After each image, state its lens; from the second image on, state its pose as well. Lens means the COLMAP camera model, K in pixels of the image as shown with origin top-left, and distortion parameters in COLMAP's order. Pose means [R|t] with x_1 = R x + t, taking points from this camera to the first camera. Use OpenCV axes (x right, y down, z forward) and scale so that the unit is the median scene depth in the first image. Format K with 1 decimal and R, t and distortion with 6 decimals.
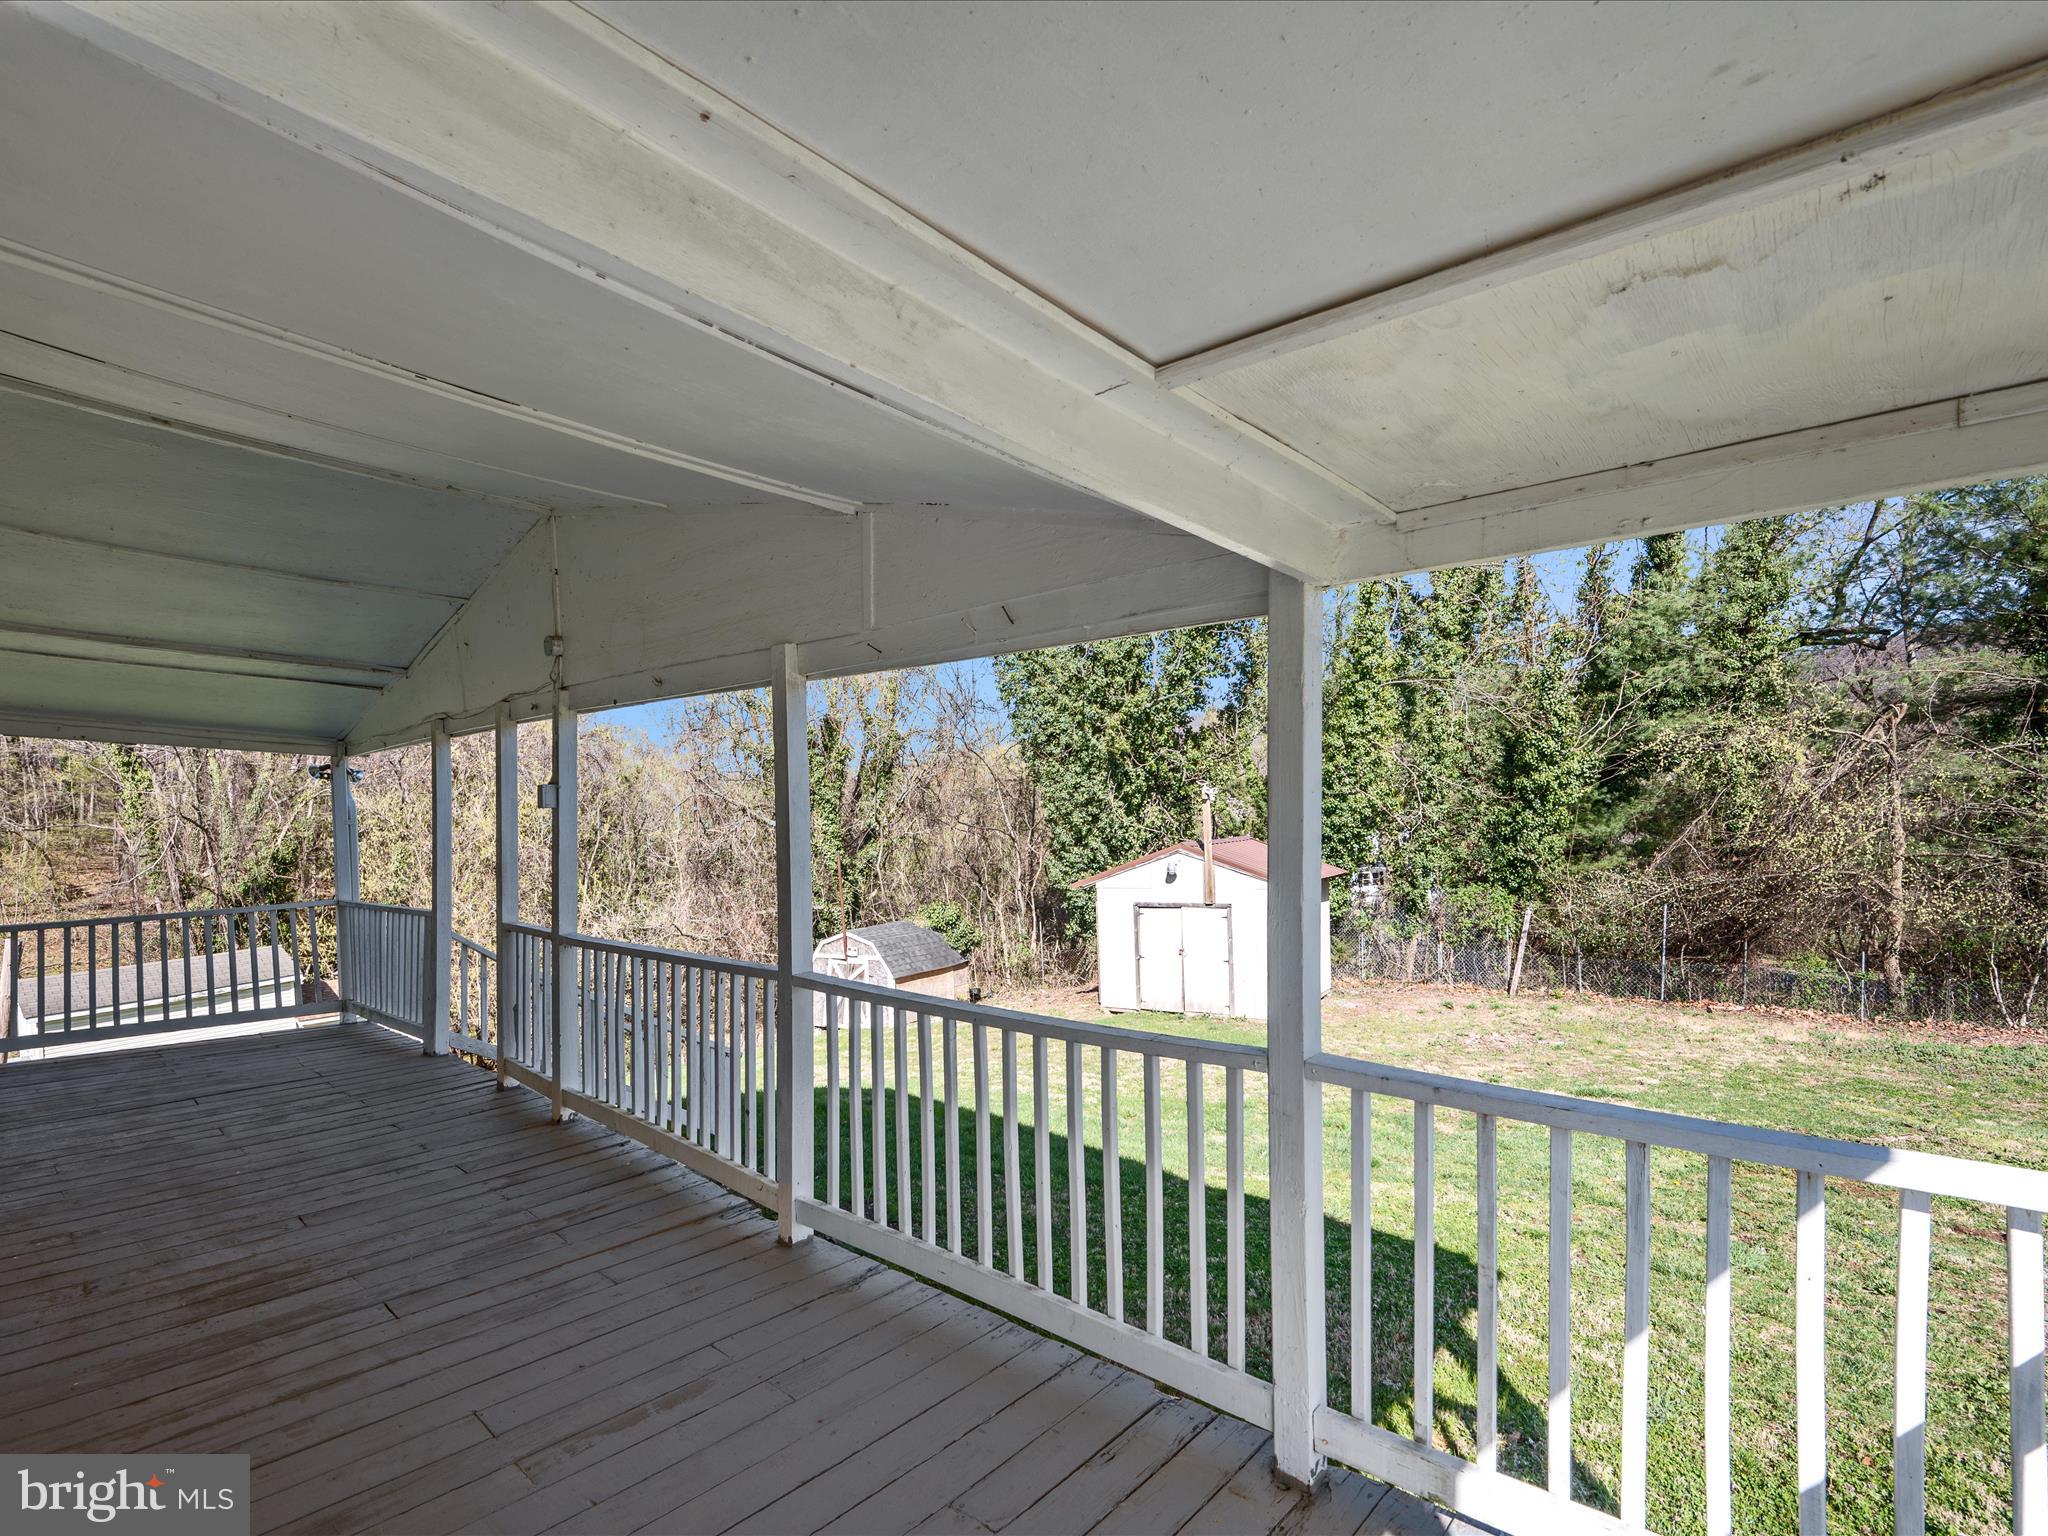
lens RADIAL K [[913.5, 0, 1028.1], [0, 913.5, 834.8], [0, 0, 1]] dist [-0.000020, 0.000033]
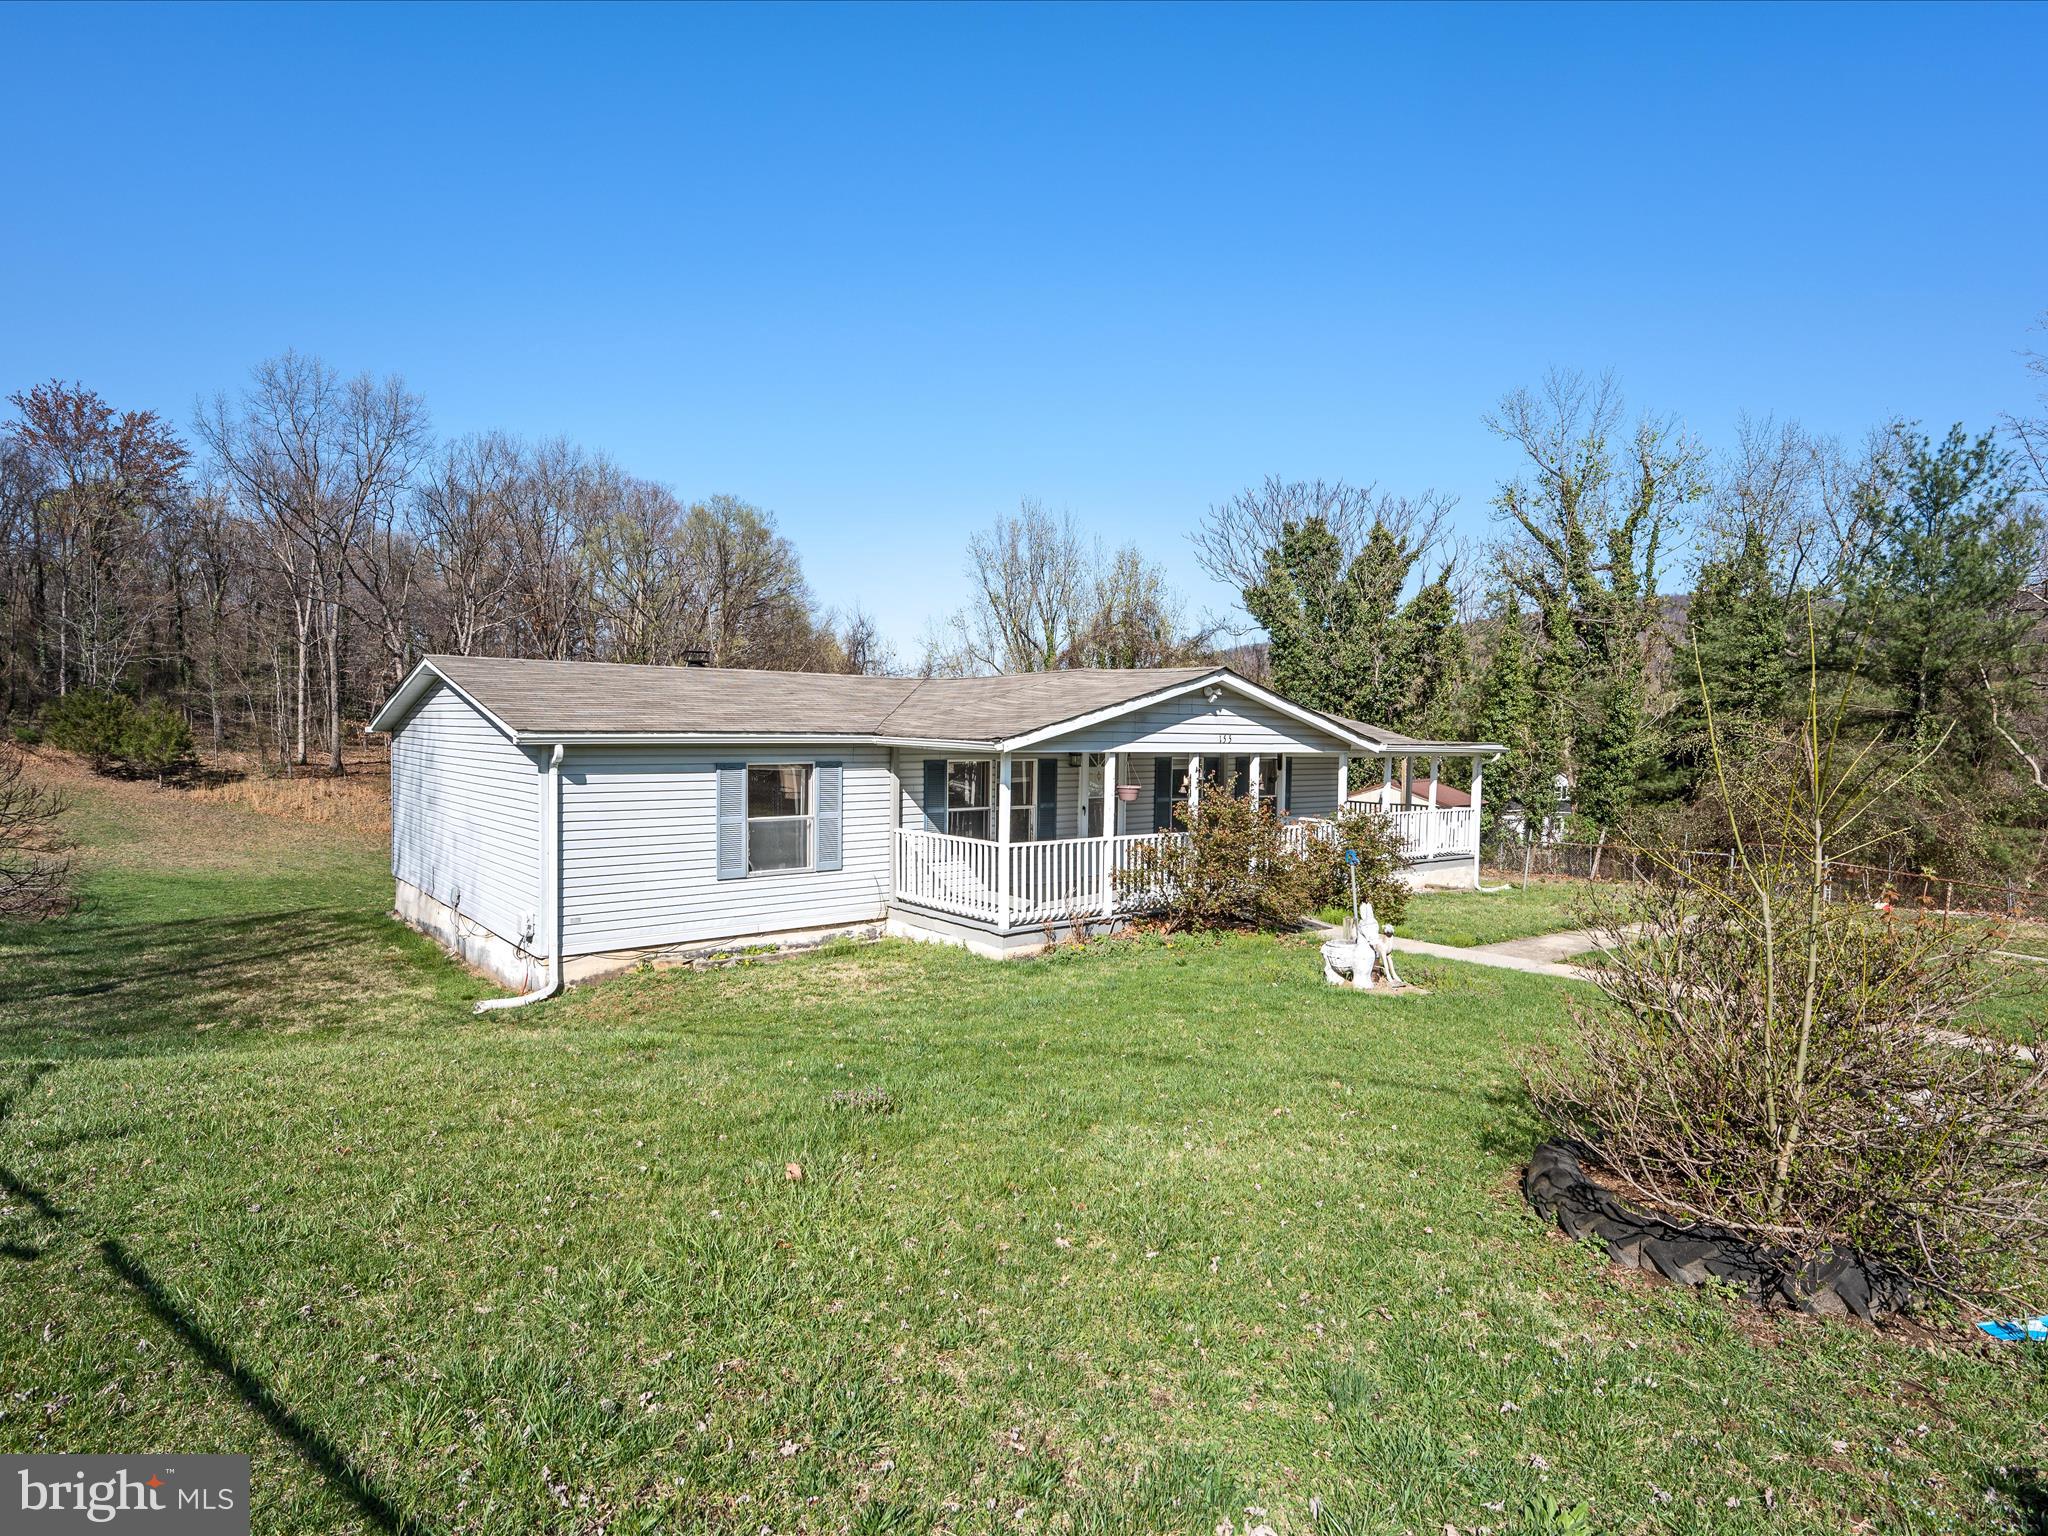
lens RADIAL K [[1109.4, 0, 1020.7], [0, 1109.4, 772.2], [0, 0, 1]] dist [0.000290, 0.000130]
pose [[0.988110, 0.043215, -0.147548, -0.193239], [-0.041354, 0.999022, 0.015657, -0.011298], [0.148080, -0.009369, 0.988931, -1.090863]]
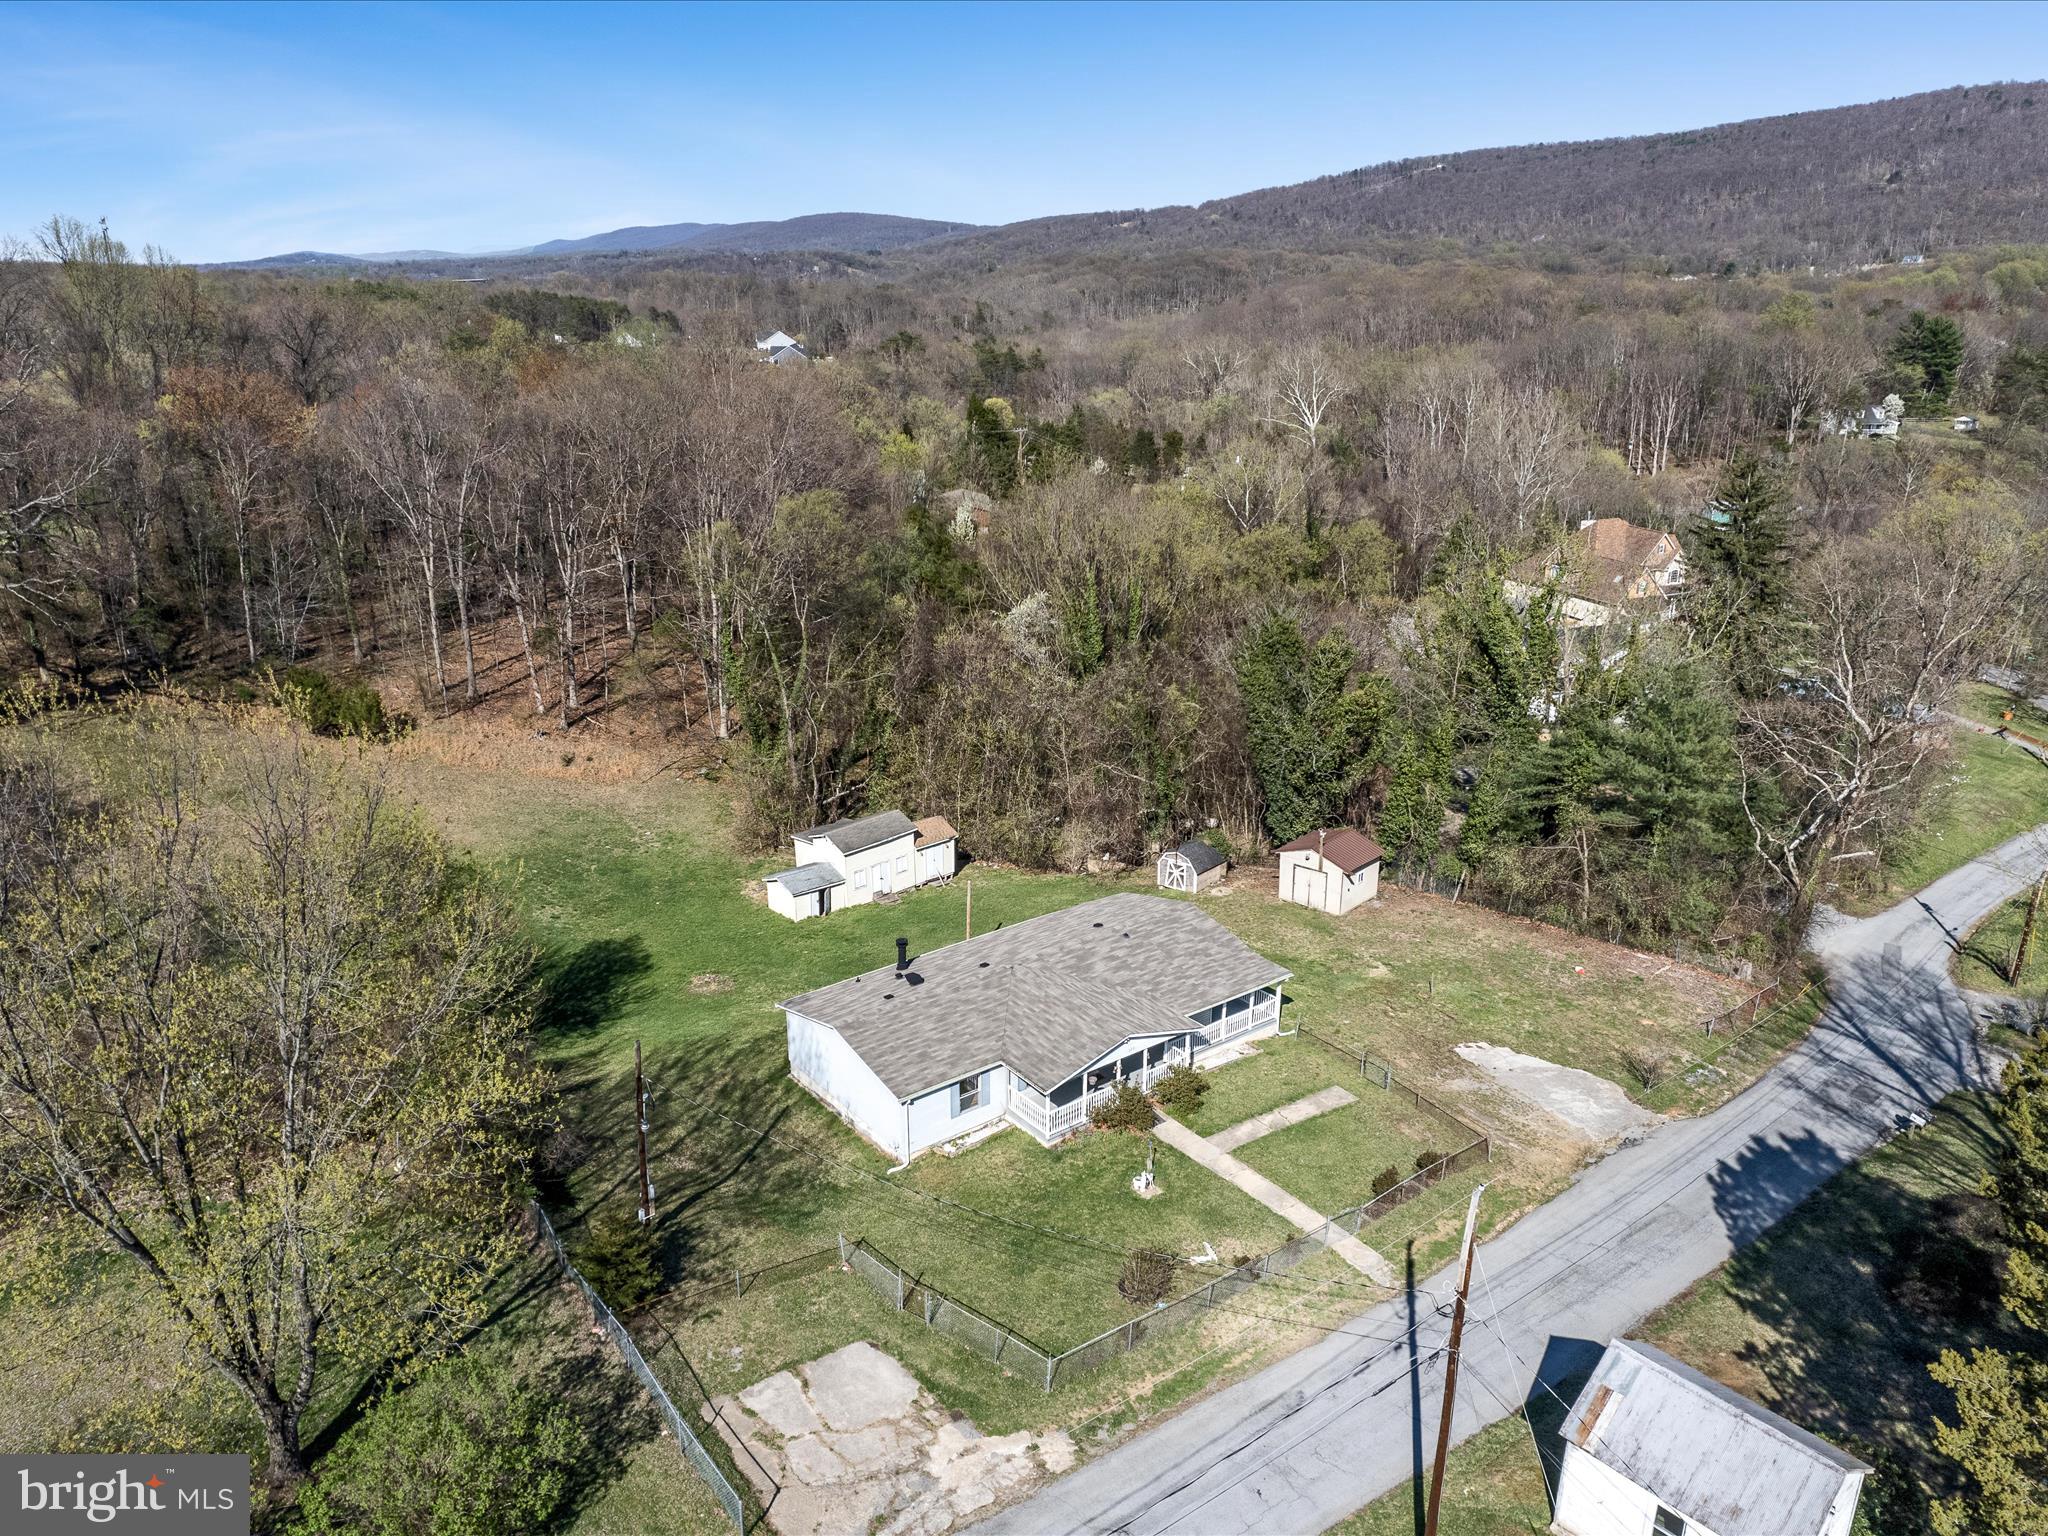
lens RADIAL K [[1471.6, 0, 1022.8], [0, 1471.6, 765.9], [0, 0, 1]] dist [-0.075315, 0.066575]
pose [[0.982312, 0.082187, -0.168254, 0.033874], [-0.028410, 0.953545, 0.299909, -1.254186], [0.185086, -0.289824, 0.939013, -2.631789]]
